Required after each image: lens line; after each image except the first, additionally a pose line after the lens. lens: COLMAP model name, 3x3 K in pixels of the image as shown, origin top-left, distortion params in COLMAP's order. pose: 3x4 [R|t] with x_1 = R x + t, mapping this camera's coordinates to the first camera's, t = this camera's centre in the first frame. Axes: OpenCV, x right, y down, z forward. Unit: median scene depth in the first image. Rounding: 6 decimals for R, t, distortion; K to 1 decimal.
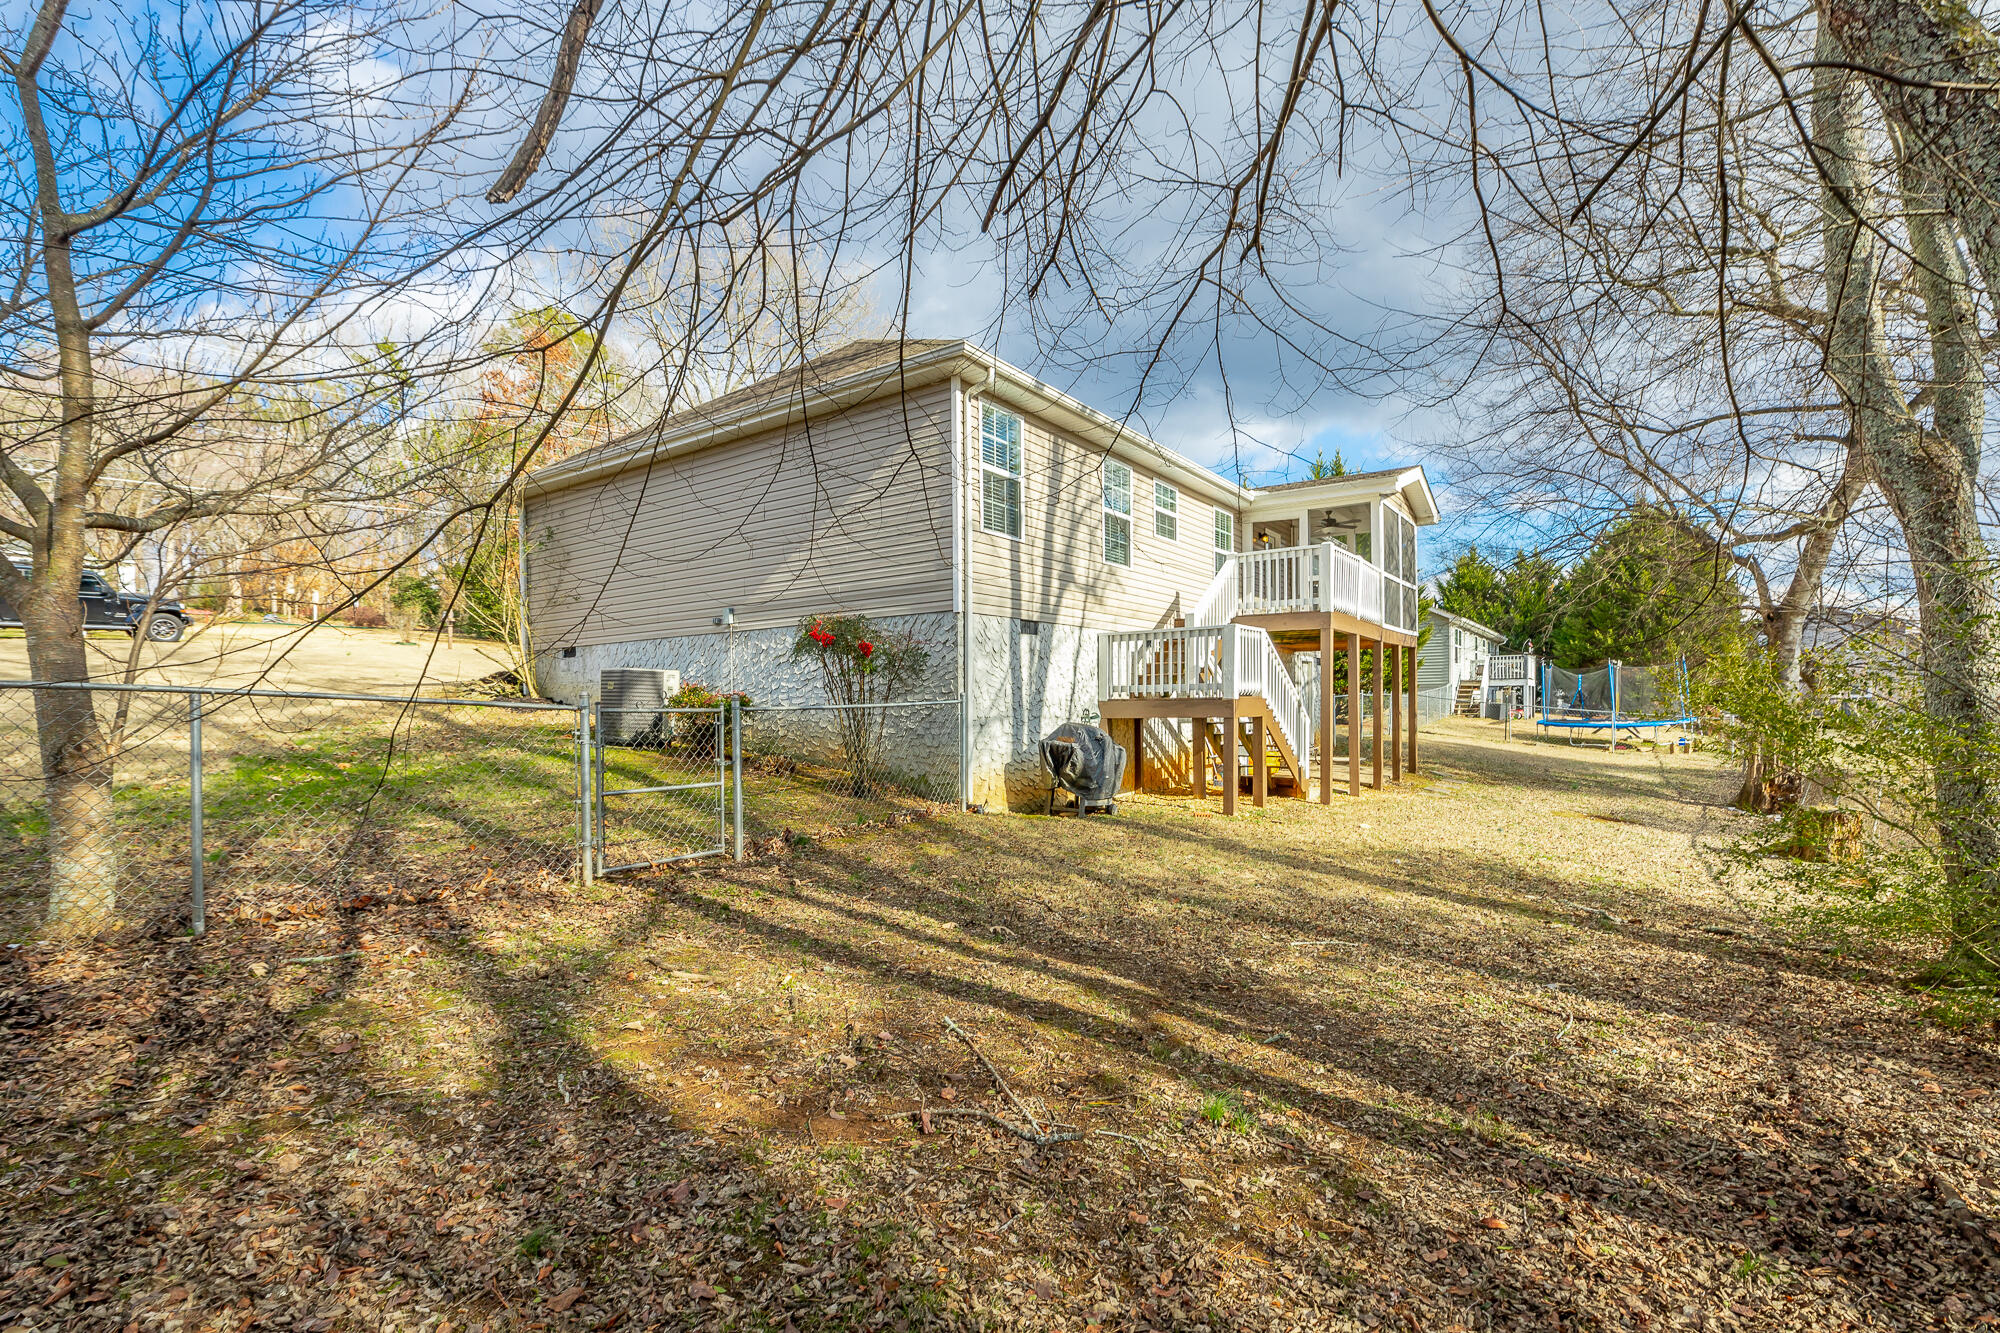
lens RADIAL K [[890.0, 0, 992.1], [0, 890.0, 685.7], [0, 0, 1]] dist [-0.000169, -0.000101]
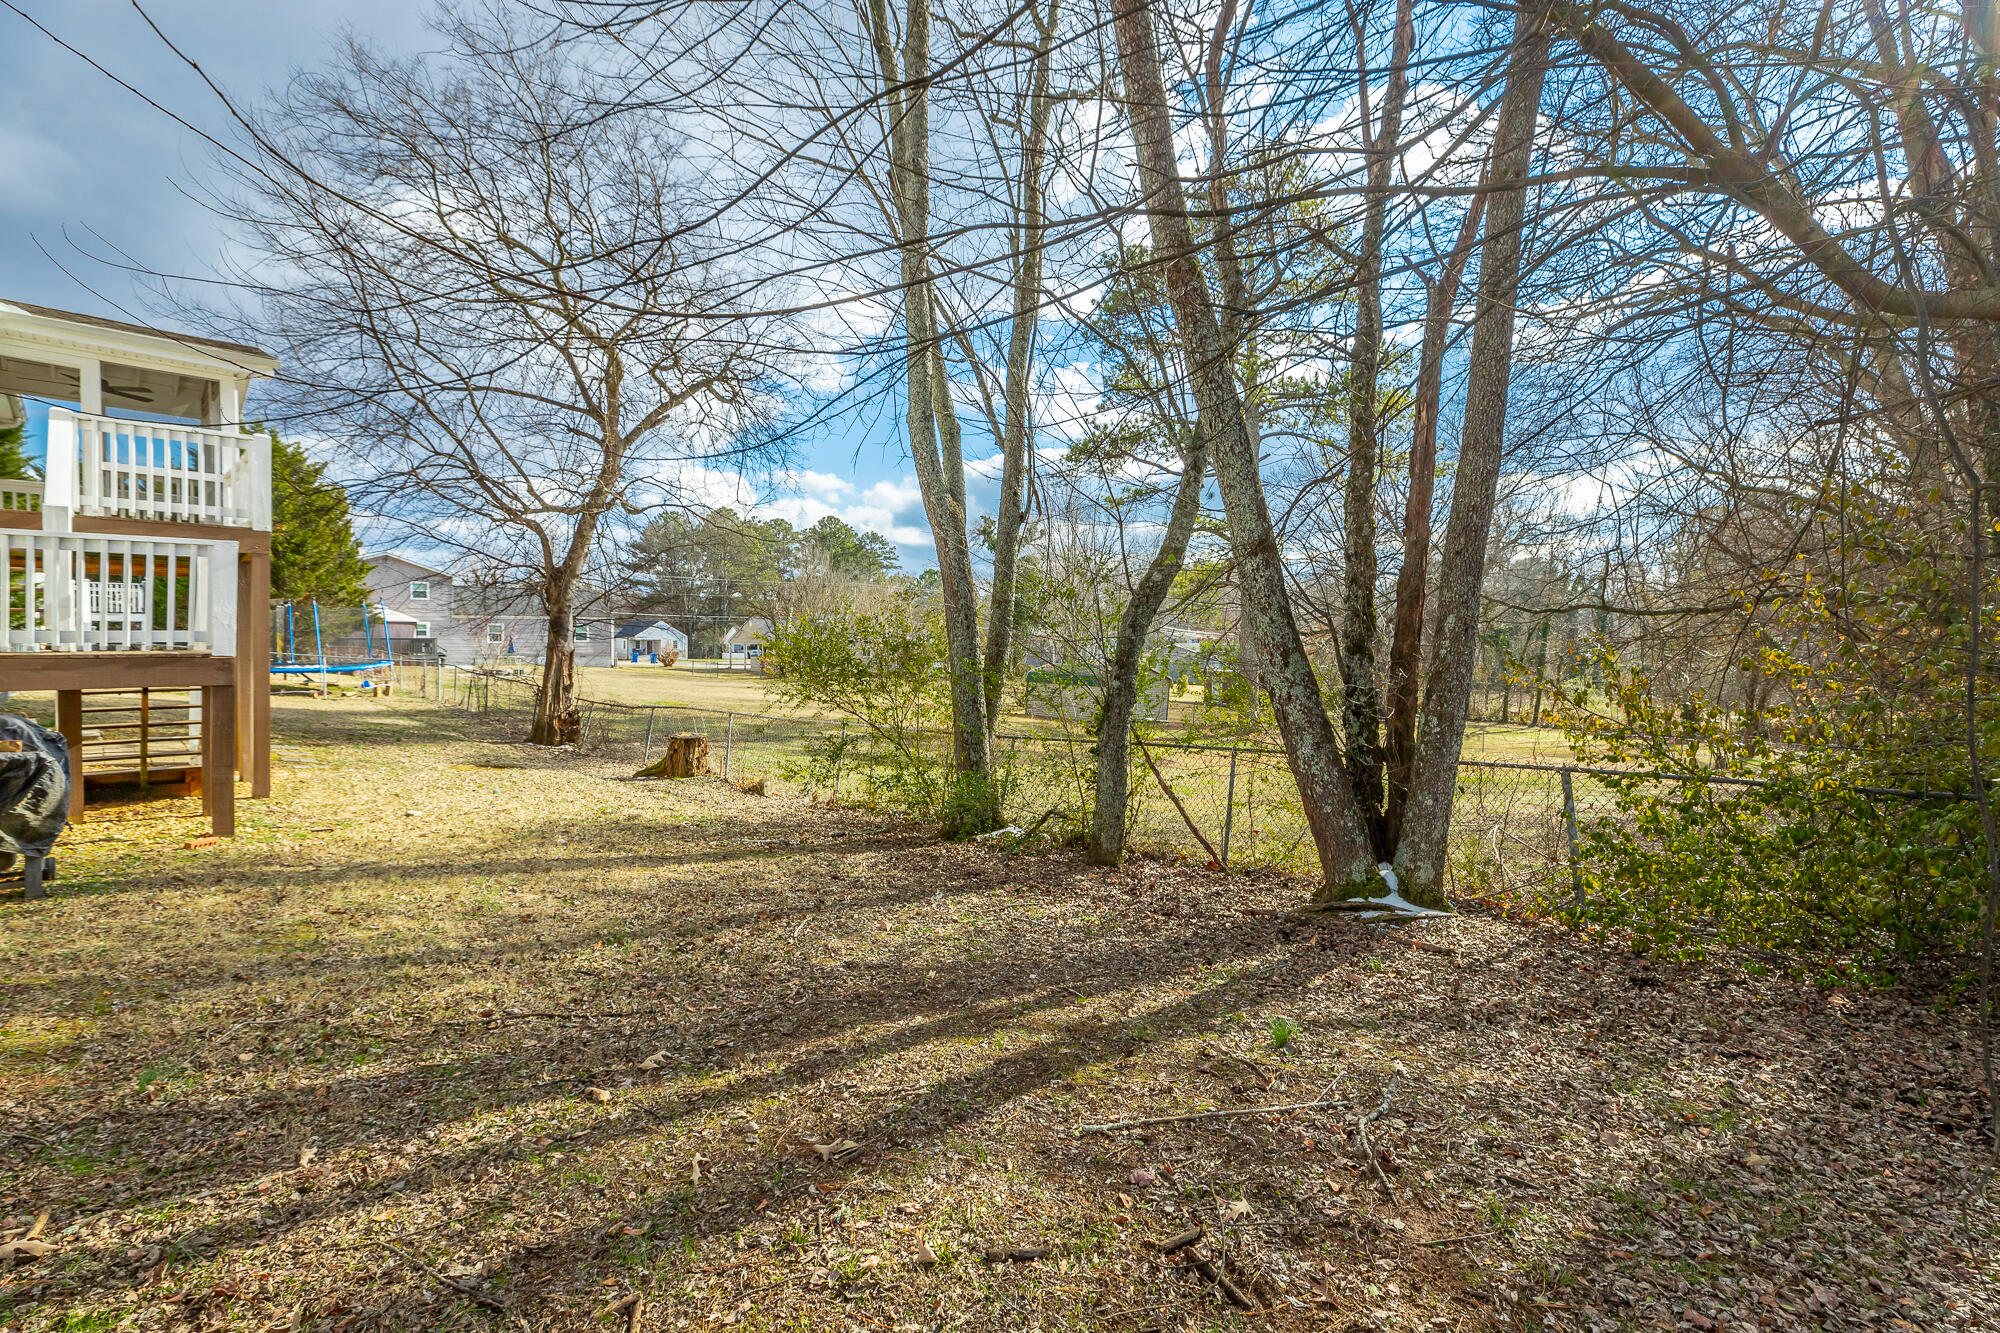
lens RADIAL K [[890.0, 0, 992.1], [0, 890.0, 685.7], [0, 0, 1]] dist [-0.000169, -0.000101]
pose [[0.167049, -0.043409, 0.984993, -0.524080], [-0.031448, 0.998287, 0.049328, -0.026179], [-0.985447, -0.039216, 0.165398, 0.623621]]
